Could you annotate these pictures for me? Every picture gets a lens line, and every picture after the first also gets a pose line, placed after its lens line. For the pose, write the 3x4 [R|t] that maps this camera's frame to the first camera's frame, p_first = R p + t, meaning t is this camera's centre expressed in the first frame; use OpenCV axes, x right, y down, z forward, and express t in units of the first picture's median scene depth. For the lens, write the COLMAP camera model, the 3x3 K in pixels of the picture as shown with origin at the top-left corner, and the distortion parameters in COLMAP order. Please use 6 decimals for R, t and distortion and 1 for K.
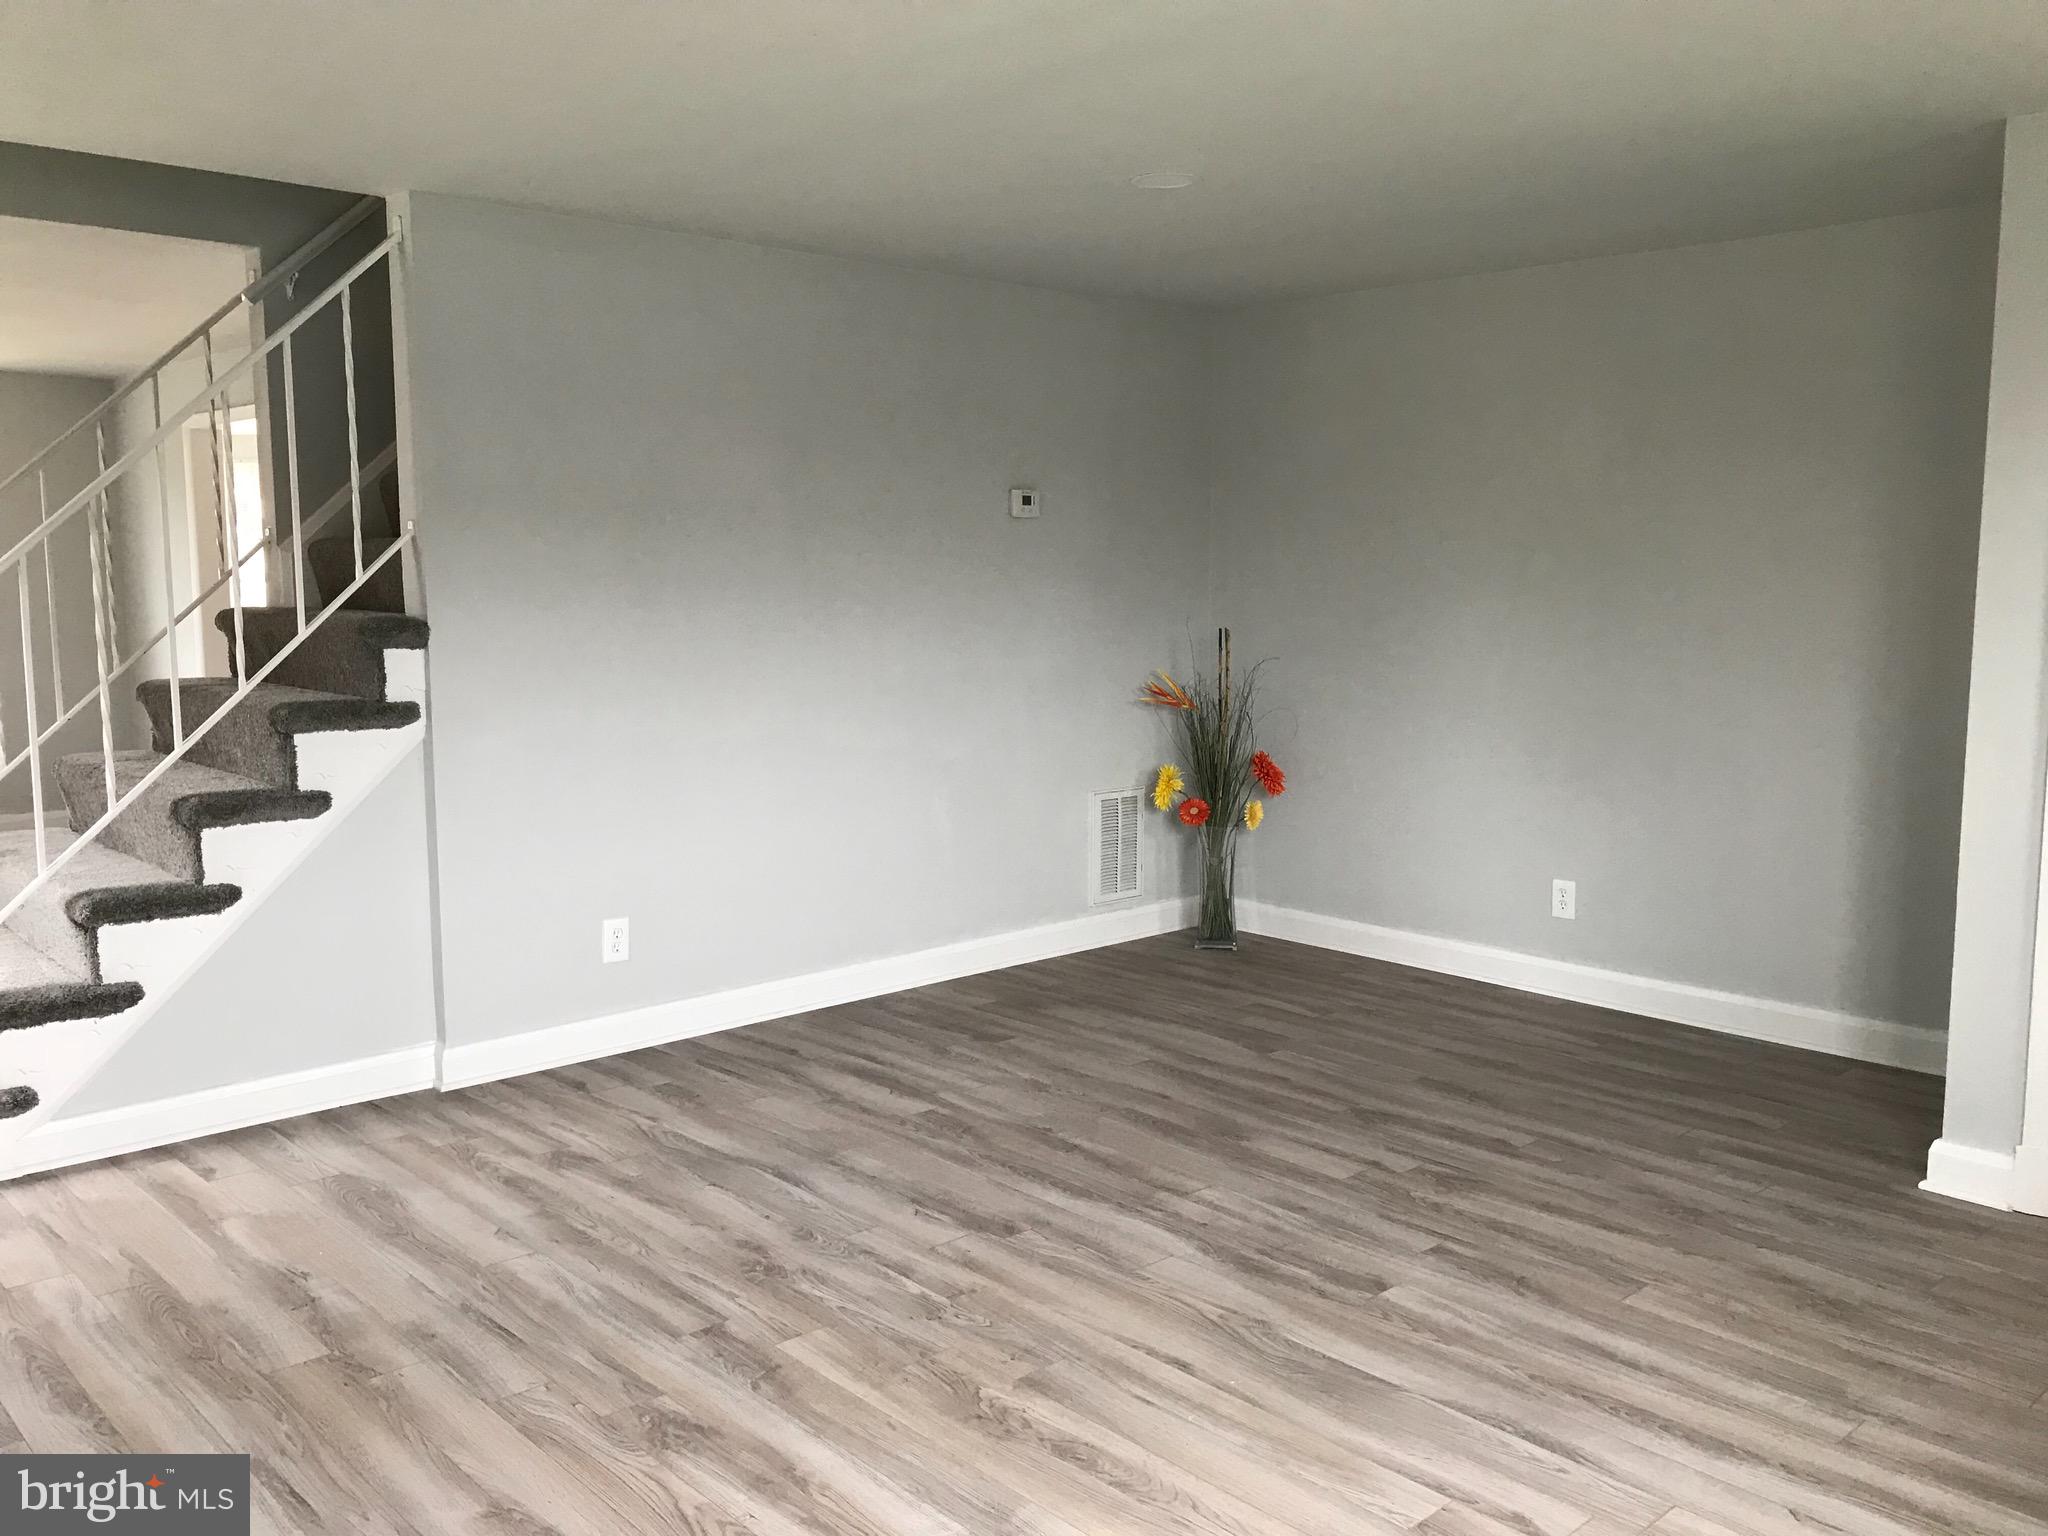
lens RADIAL K [[1671.4, 0, 1024.0], [0, 1671.4, 768.0], [0, 0, 1]] dist [-0.000406, -0.005642]
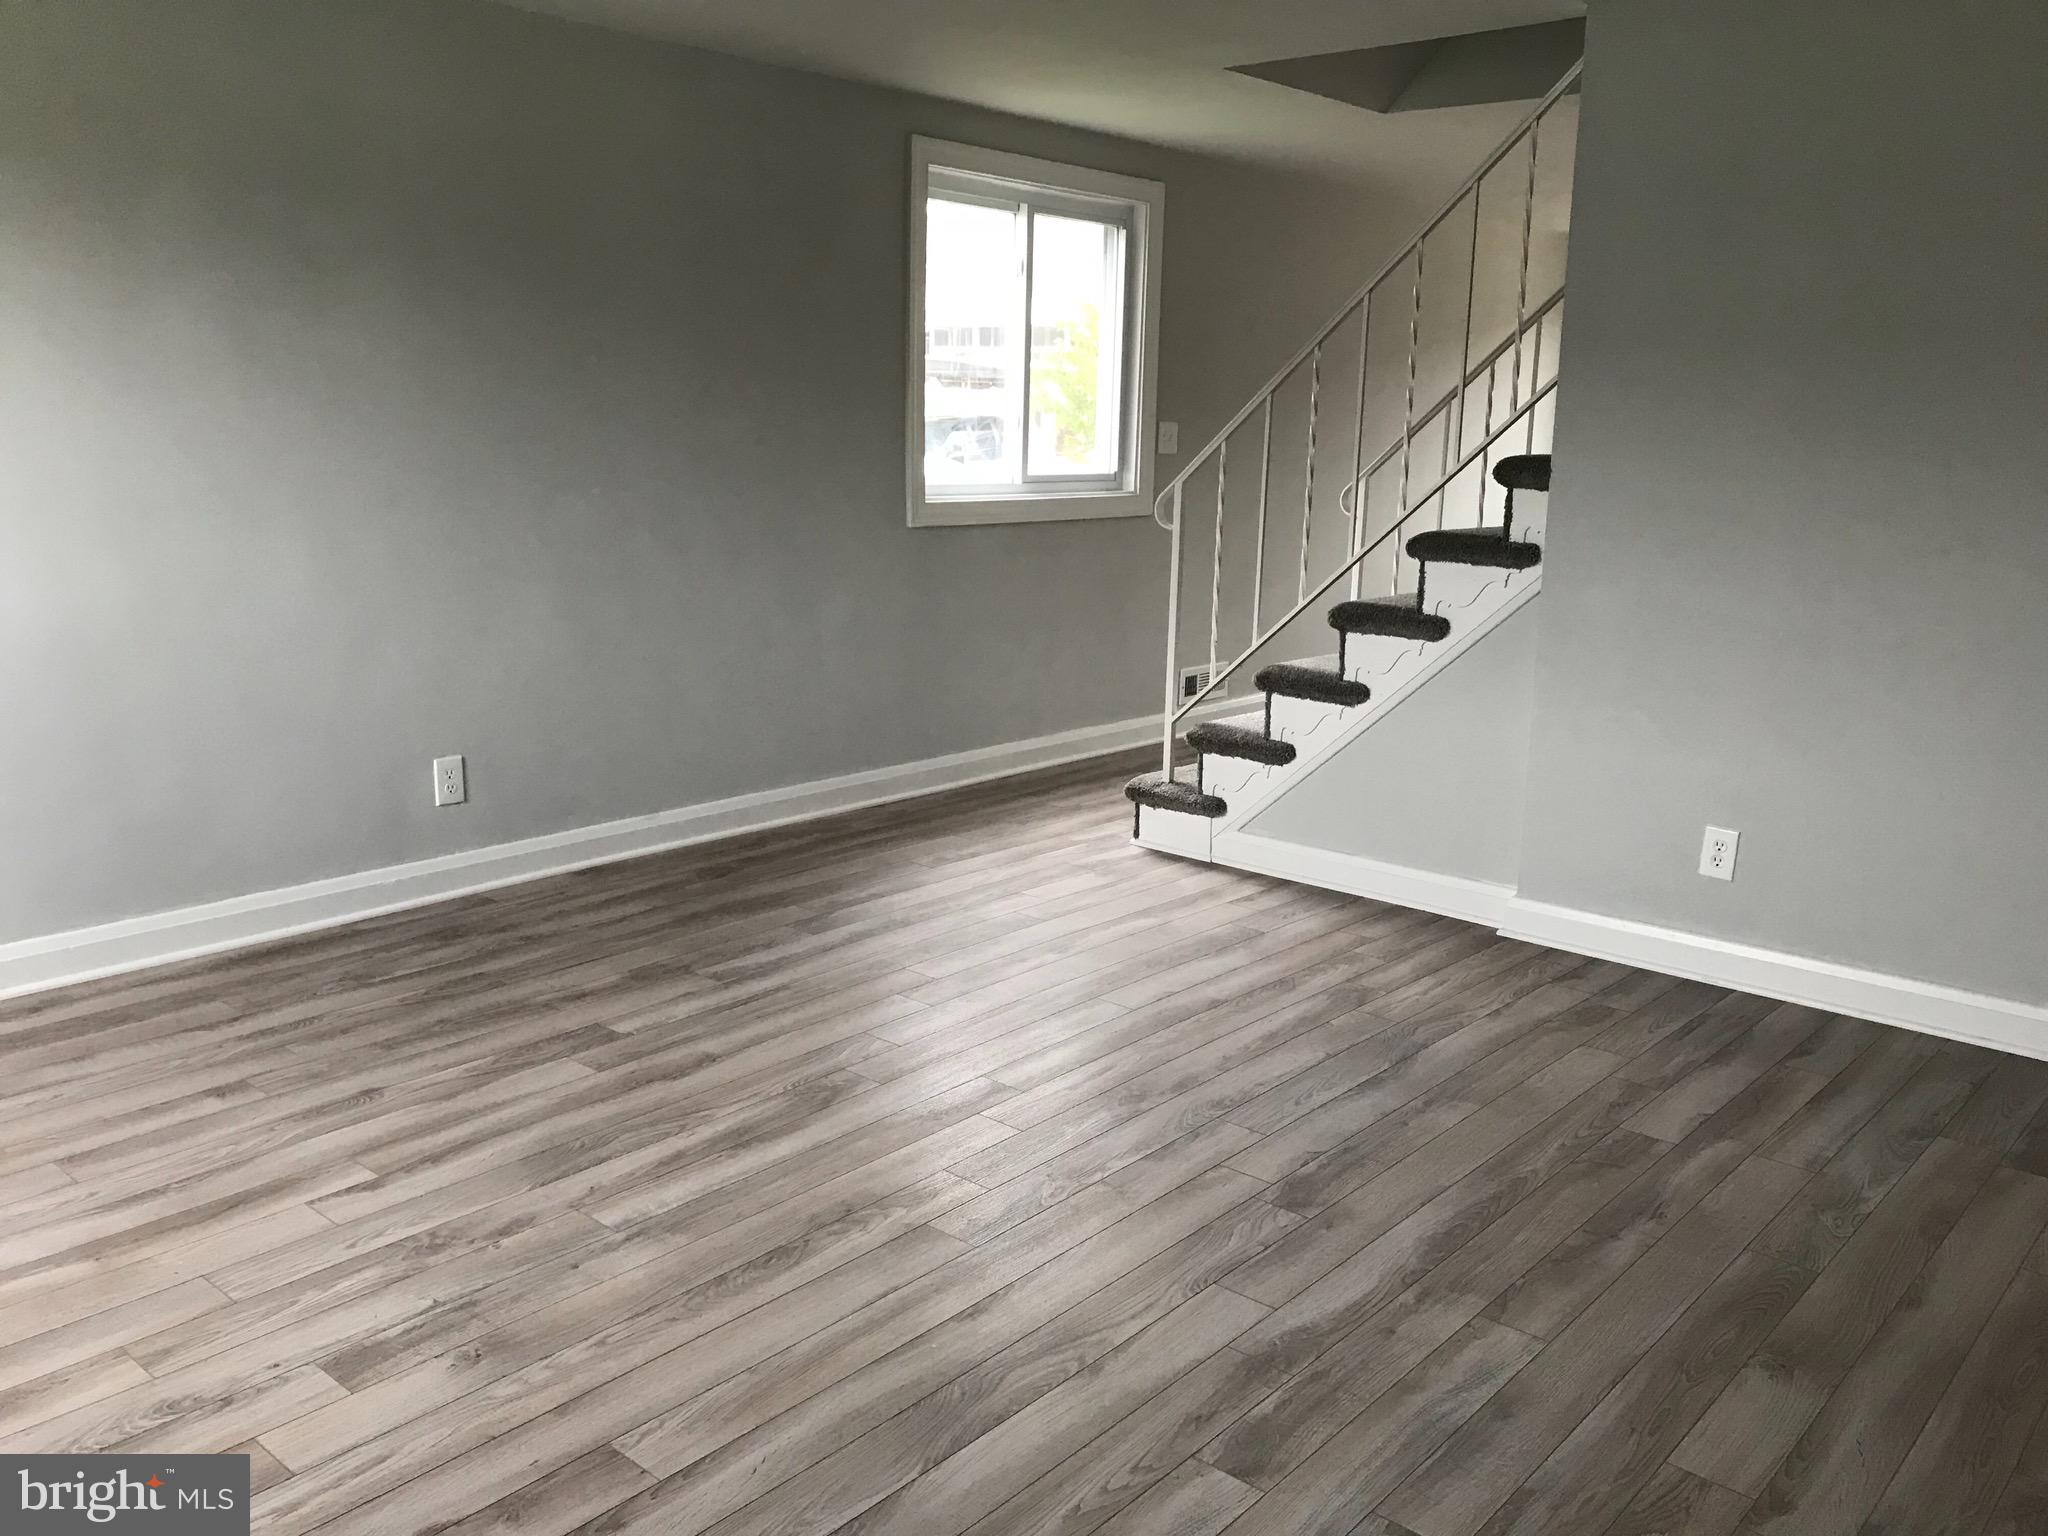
lens RADIAL K [[1671.4, 0, 1024.0], [0, 1671.4, 768.0], [0, 0, 1]] dist [-0.000406, -0.005642]
pose [[0.102114, 0.209319, -0.972501, 0.660658], [-0.137897, 0.971152, 0.194549, -0.068420], [0.985169, 0.114238, 0.128033, 0.659701]]
